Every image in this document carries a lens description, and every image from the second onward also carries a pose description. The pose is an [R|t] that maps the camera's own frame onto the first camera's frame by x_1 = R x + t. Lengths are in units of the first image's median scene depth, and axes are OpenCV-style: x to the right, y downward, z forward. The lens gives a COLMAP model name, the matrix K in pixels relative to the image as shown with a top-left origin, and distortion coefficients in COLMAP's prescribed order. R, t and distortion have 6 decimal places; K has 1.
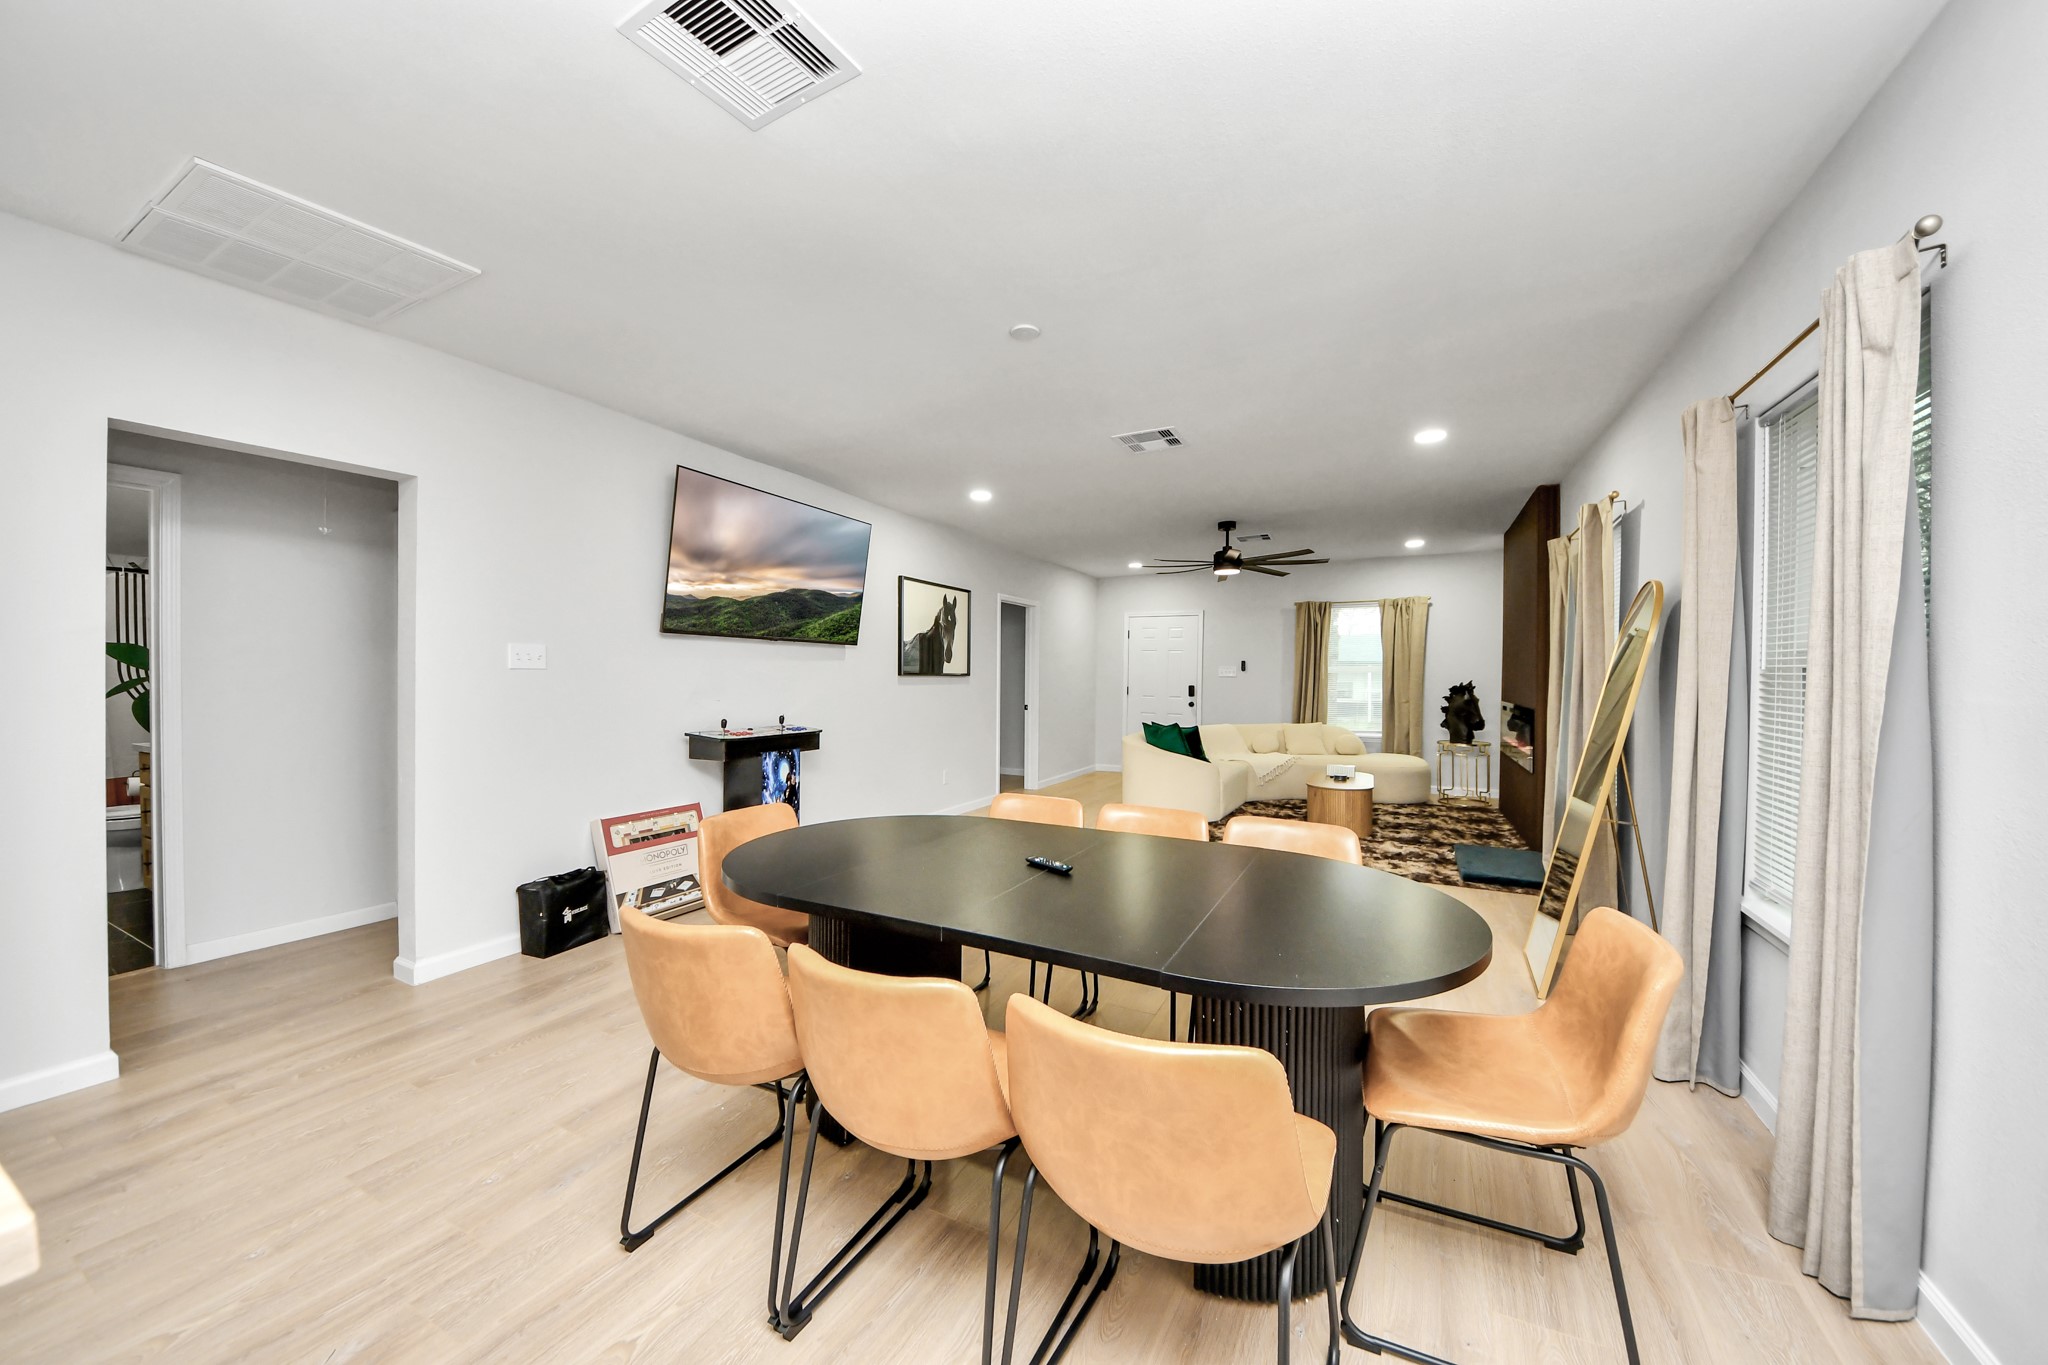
lens RADIAL K [[719.1, 0, 1024.0], [0, 719.1, 682.5], [0, 0, 1]] dist [0.060092, -0.011528]
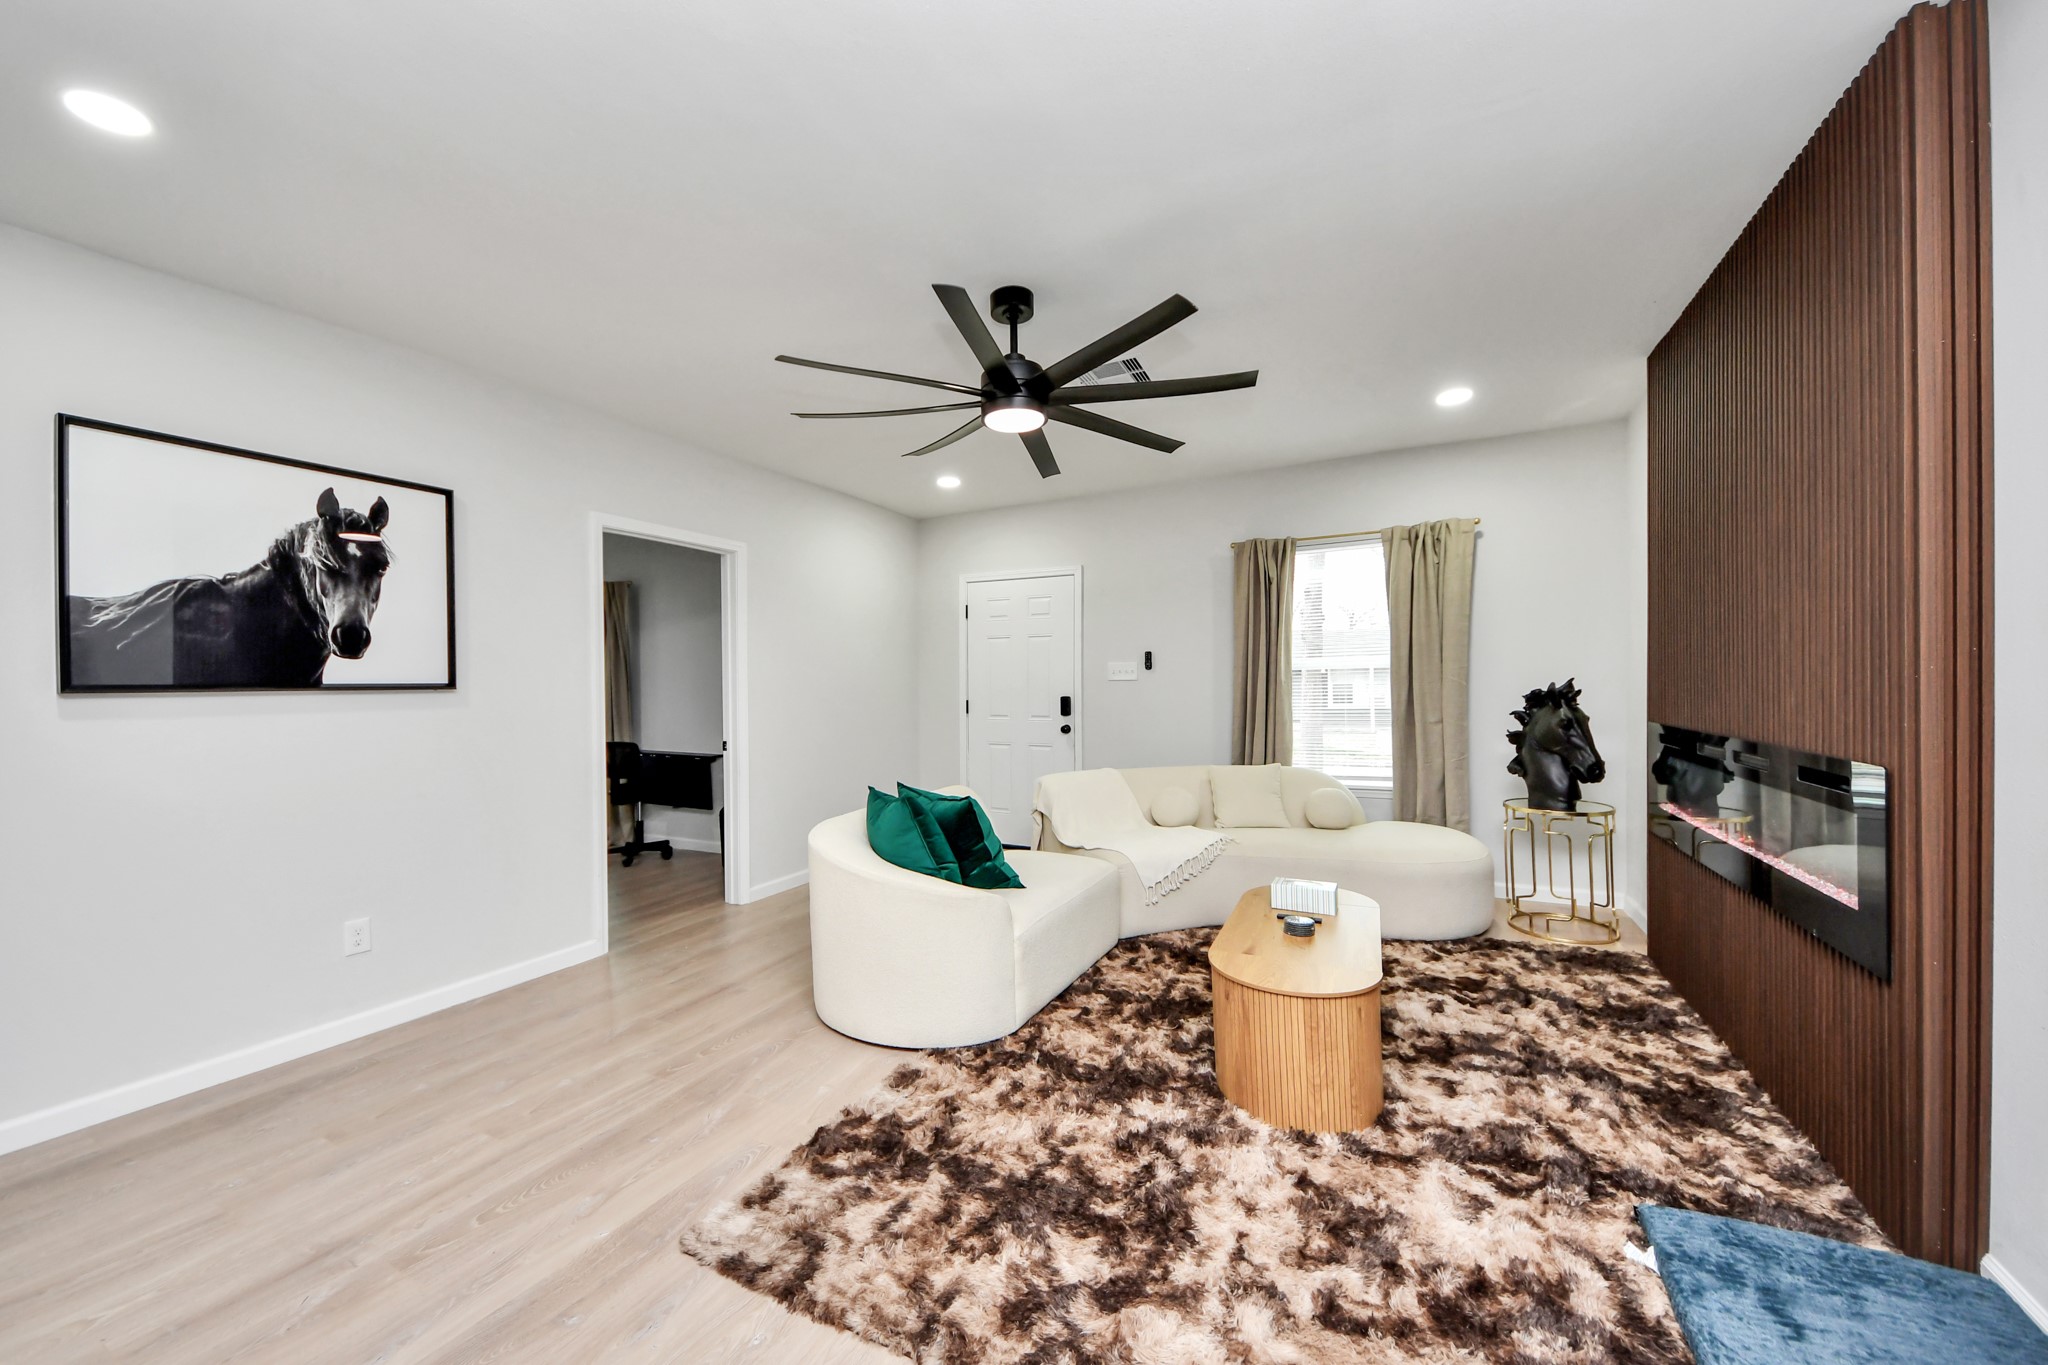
lens RADIAL K [[740.6, 0, 1021.6], [0, 740.6, 693.1], [0, 0, 1]] dist [0.019103, -0.012706]
pose [[0.999796, -0.018758, 0.007476, 0.244297], [0.018734, 0.999819, 0.003212, -0.001493], [-0.007535, -0.003071, 0.999967, 0.515237]]
